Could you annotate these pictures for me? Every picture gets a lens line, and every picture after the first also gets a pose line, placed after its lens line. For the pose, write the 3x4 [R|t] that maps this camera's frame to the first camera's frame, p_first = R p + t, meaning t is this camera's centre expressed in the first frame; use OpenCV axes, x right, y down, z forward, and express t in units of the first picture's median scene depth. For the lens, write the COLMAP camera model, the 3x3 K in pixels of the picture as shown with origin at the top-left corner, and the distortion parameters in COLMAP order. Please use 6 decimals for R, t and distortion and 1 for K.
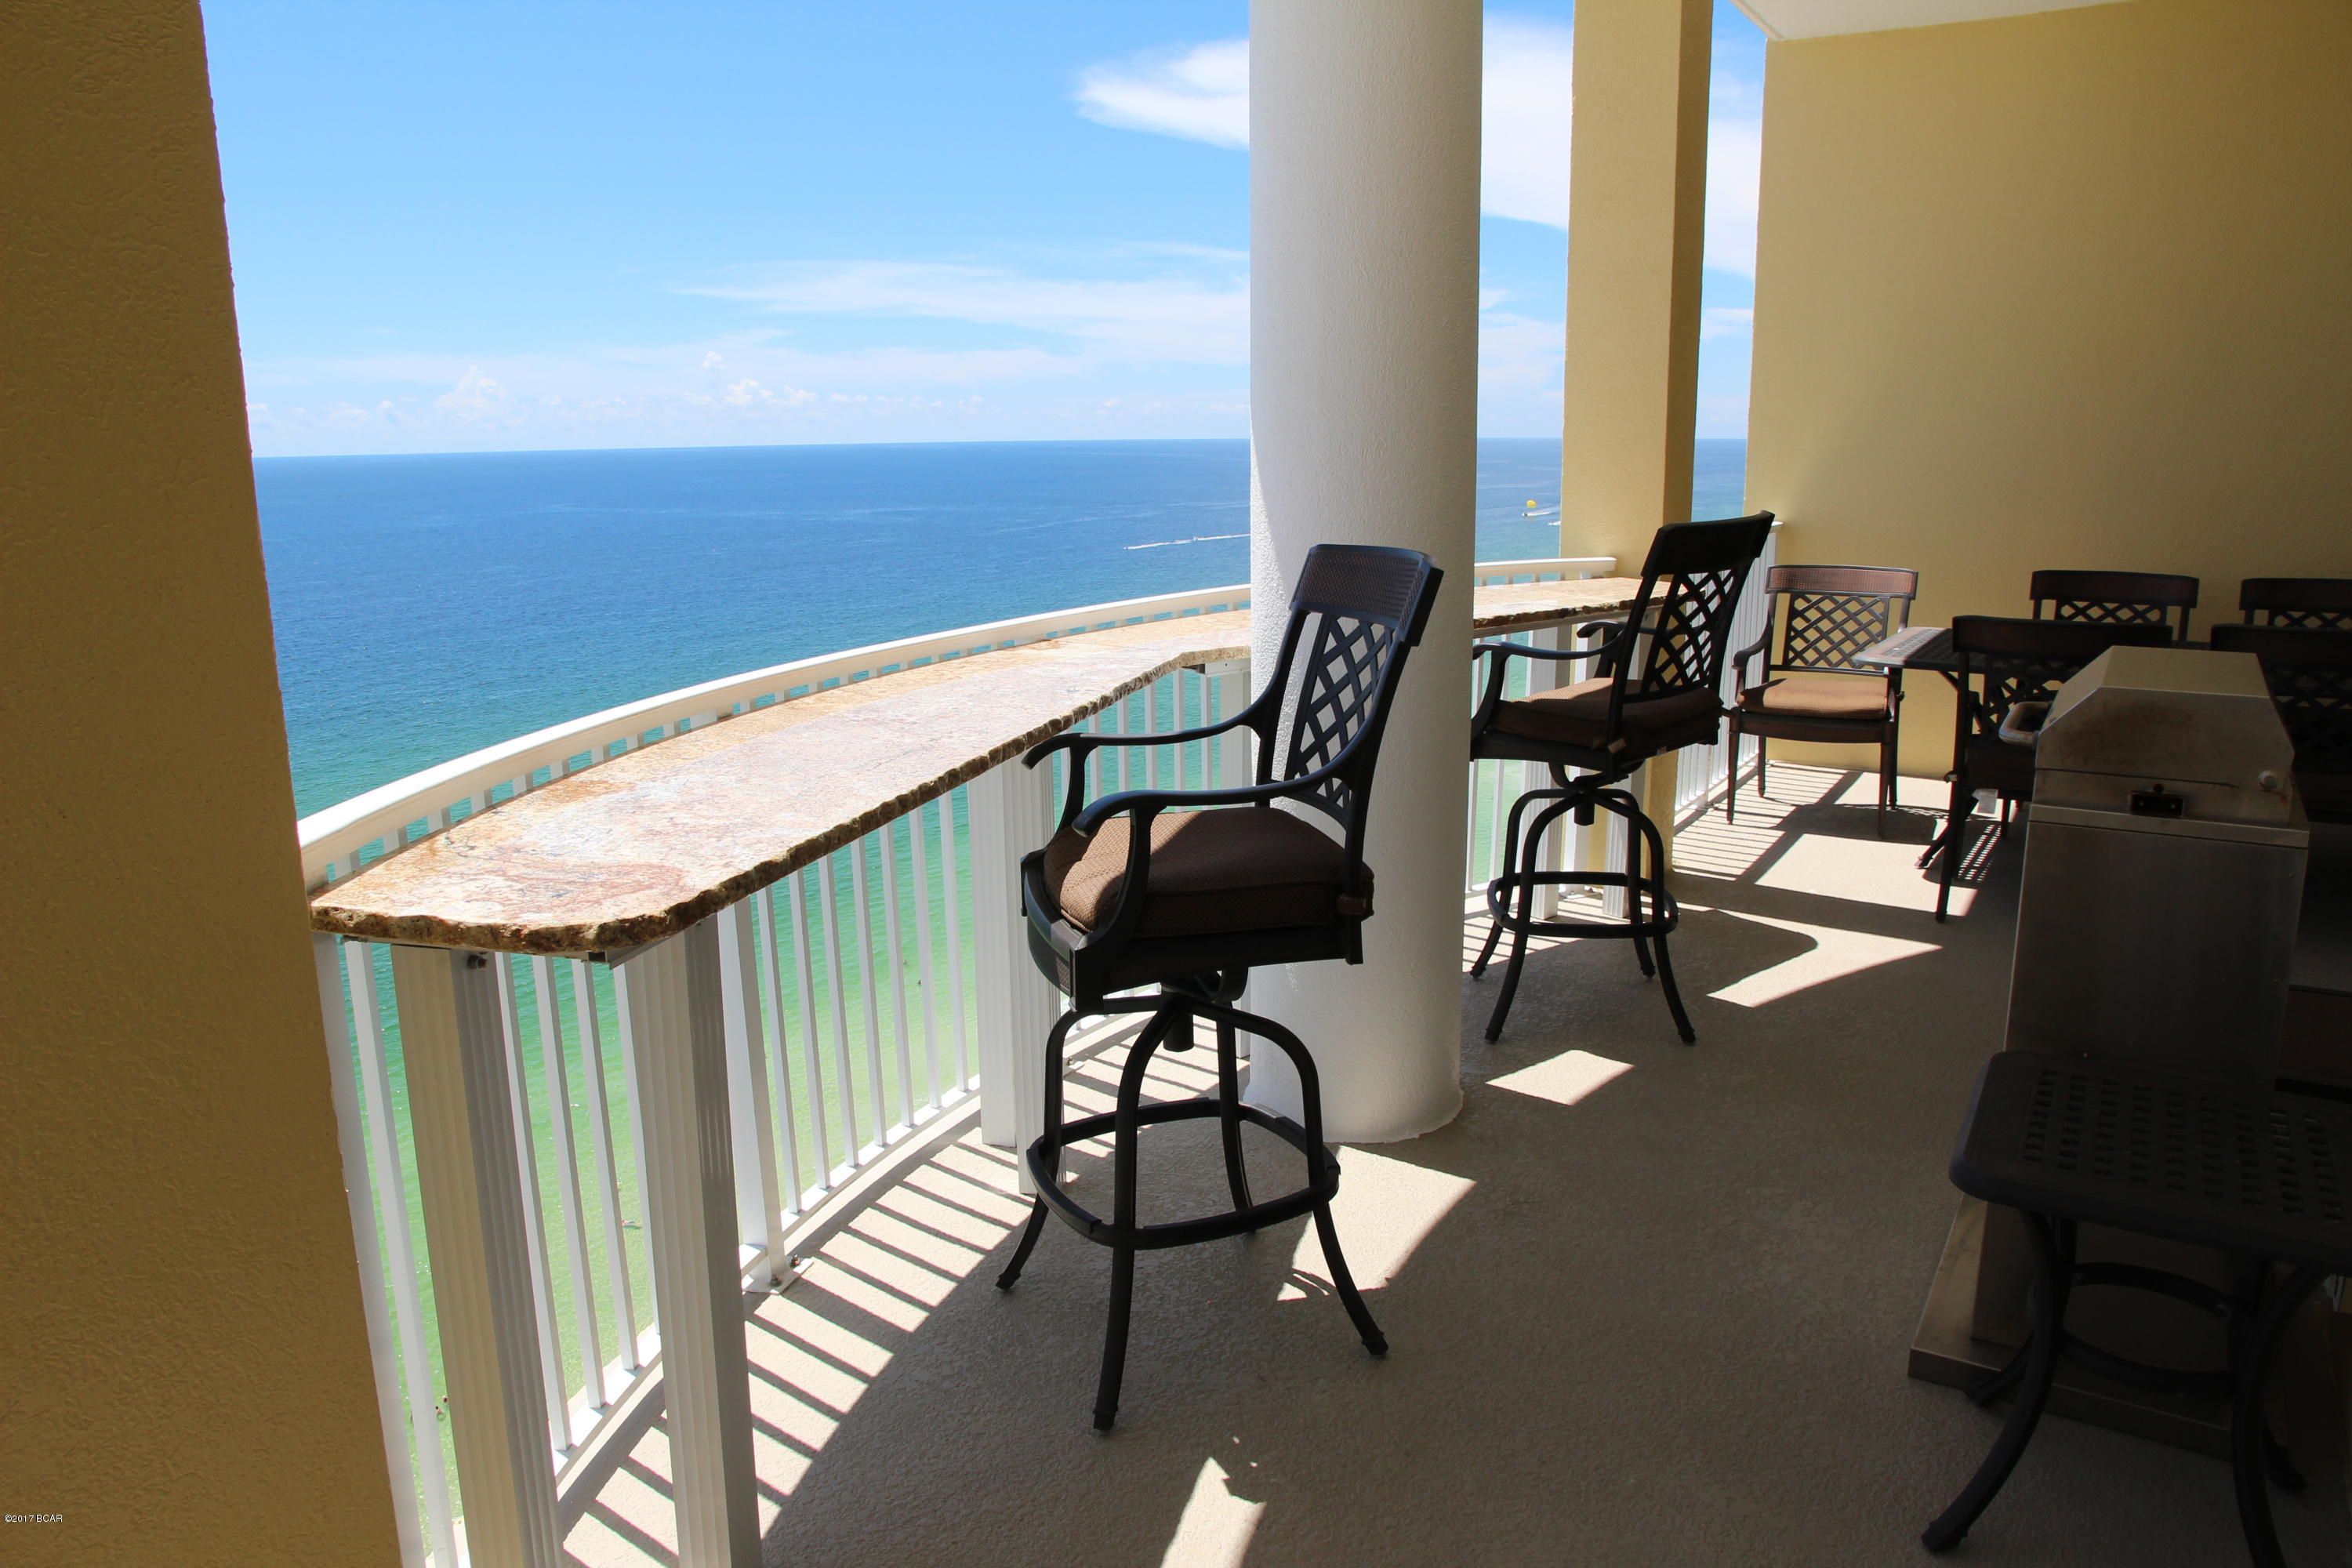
lens RADIAL K [[1684.2, 0, 1176.0], [0, 1684.2, 784.0], [0, 0, 1]] dist [-0.110580, 0.126447]
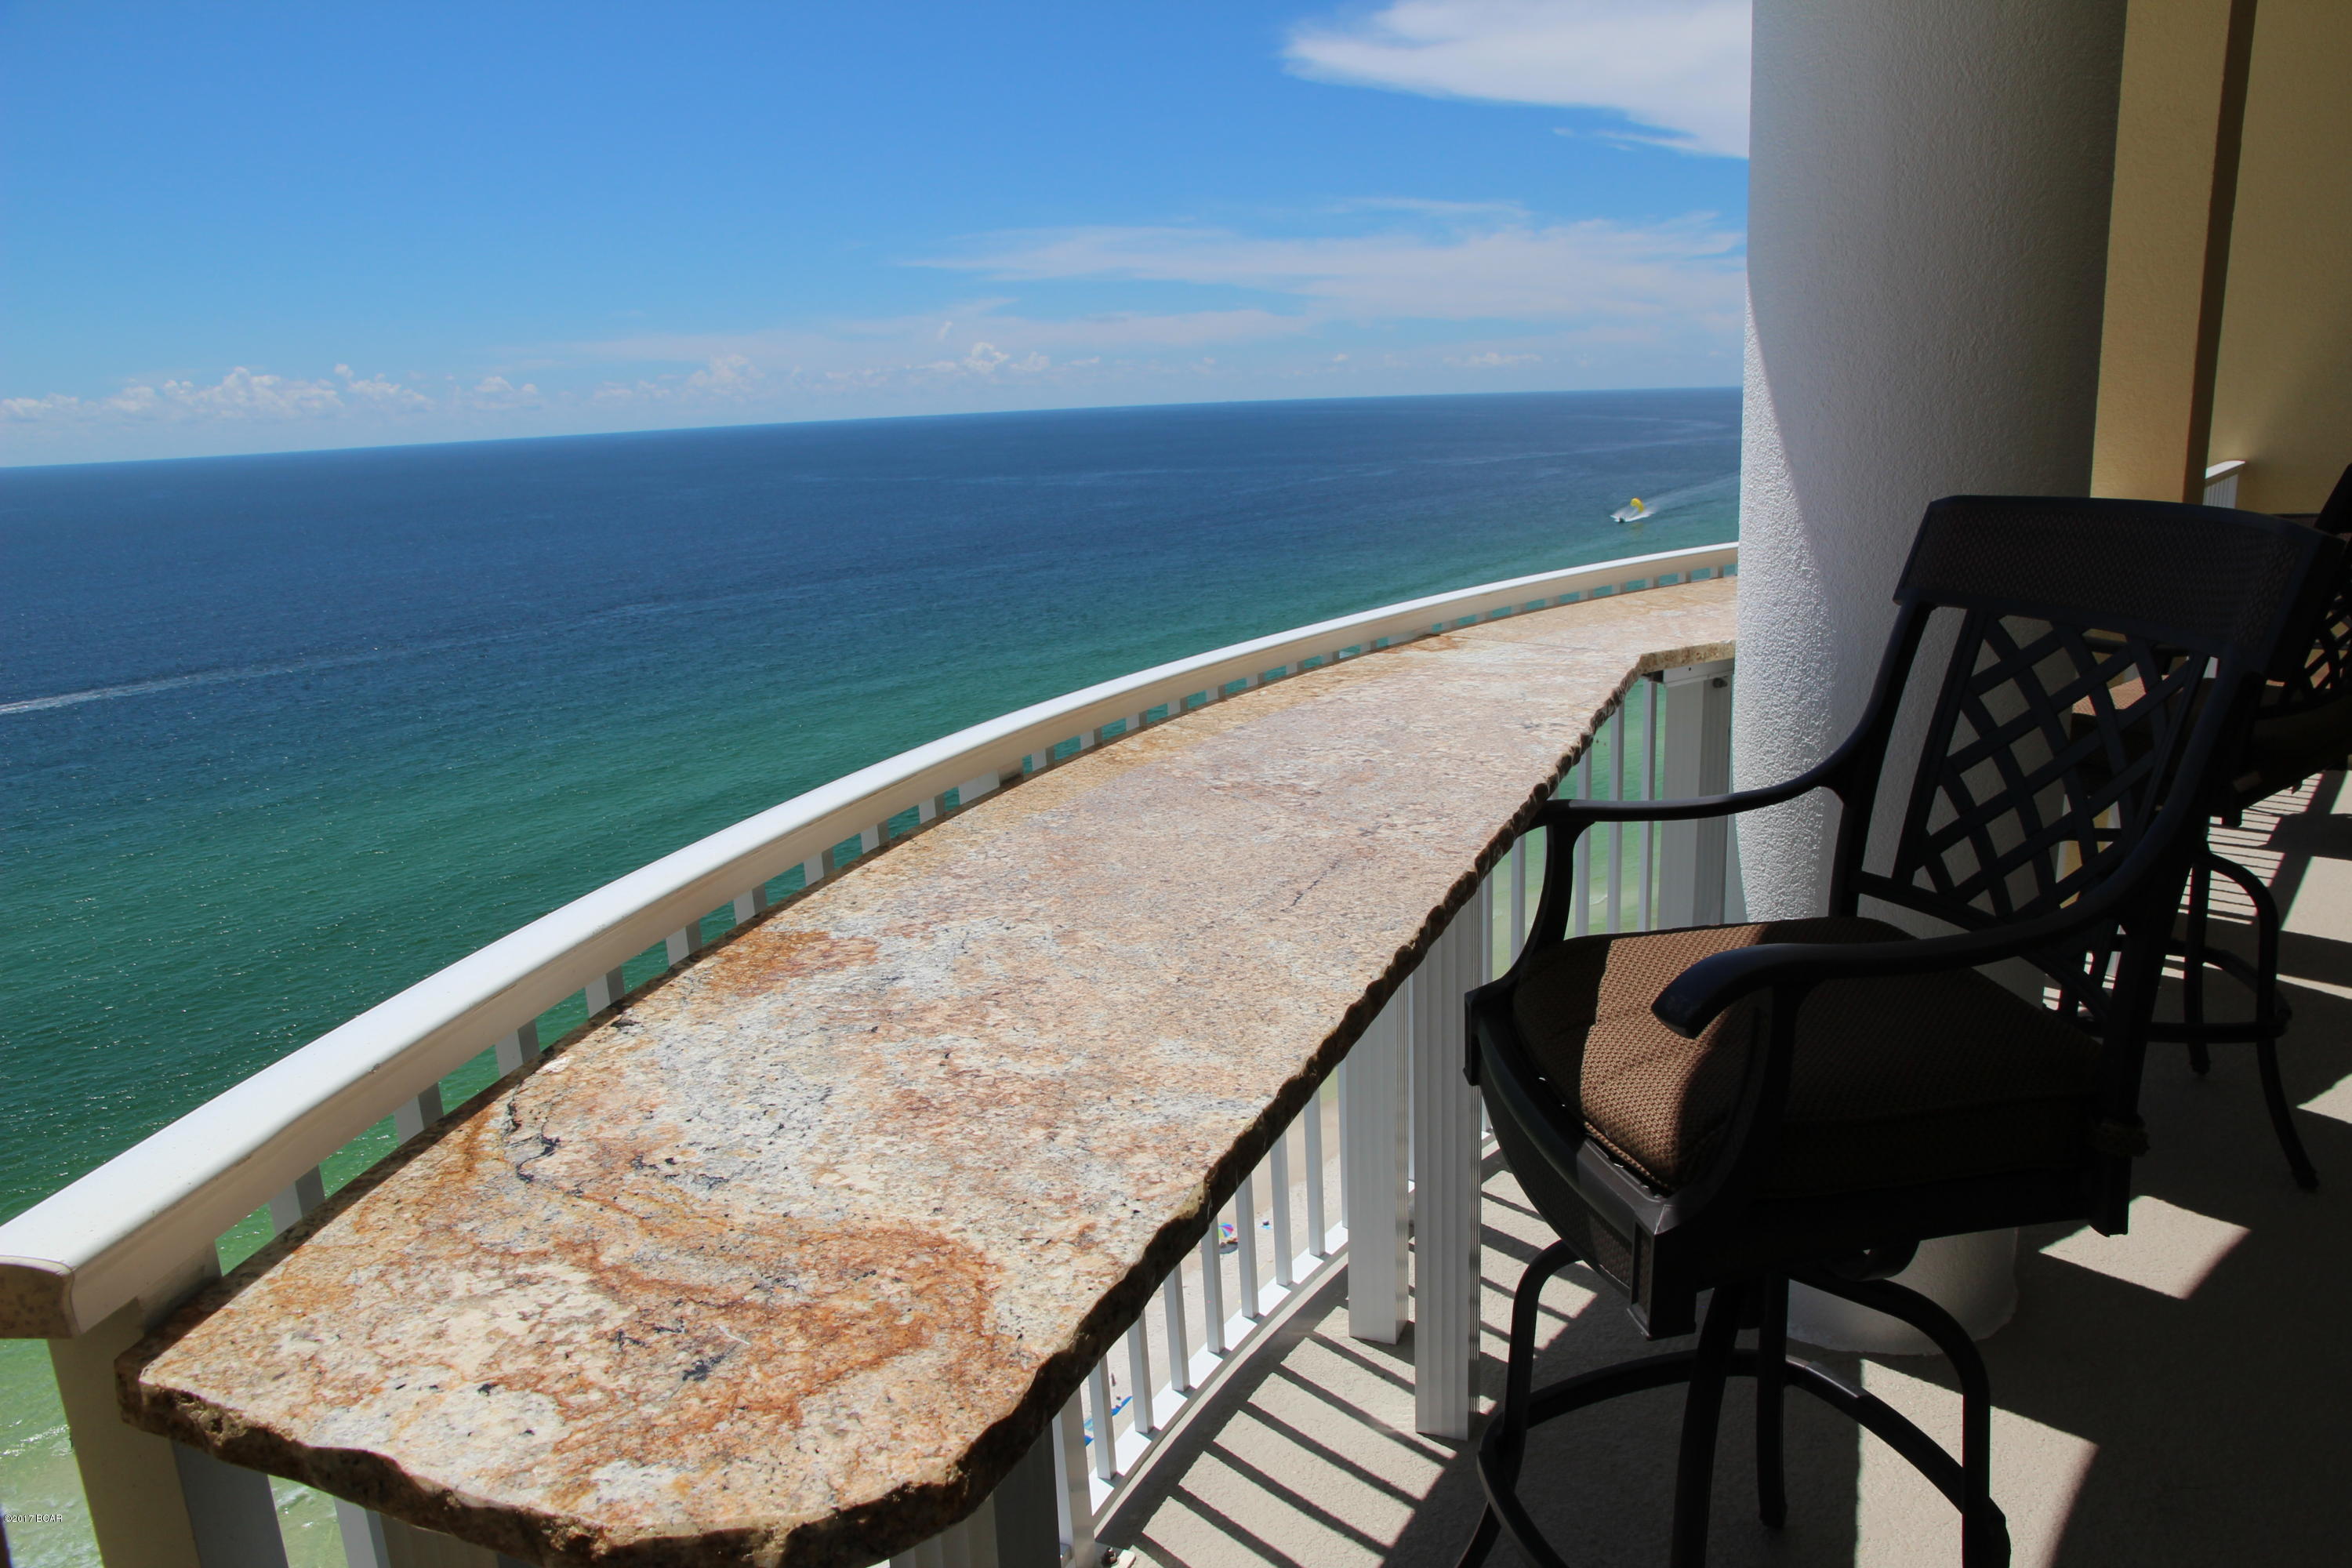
lens RADIAL K [[1588.4, 0, 1176.0], [0, 1588.4, 784.0], [0, 0, 1]] dist [-0.091384, 0.056138]
pose [[0.992197, 0.002341, -0.124659, -0.136215], [0.001951, 0.999410, 0.034295, -0.060813], [0.124665, -0.034270, 0.991607, 0.419910]]
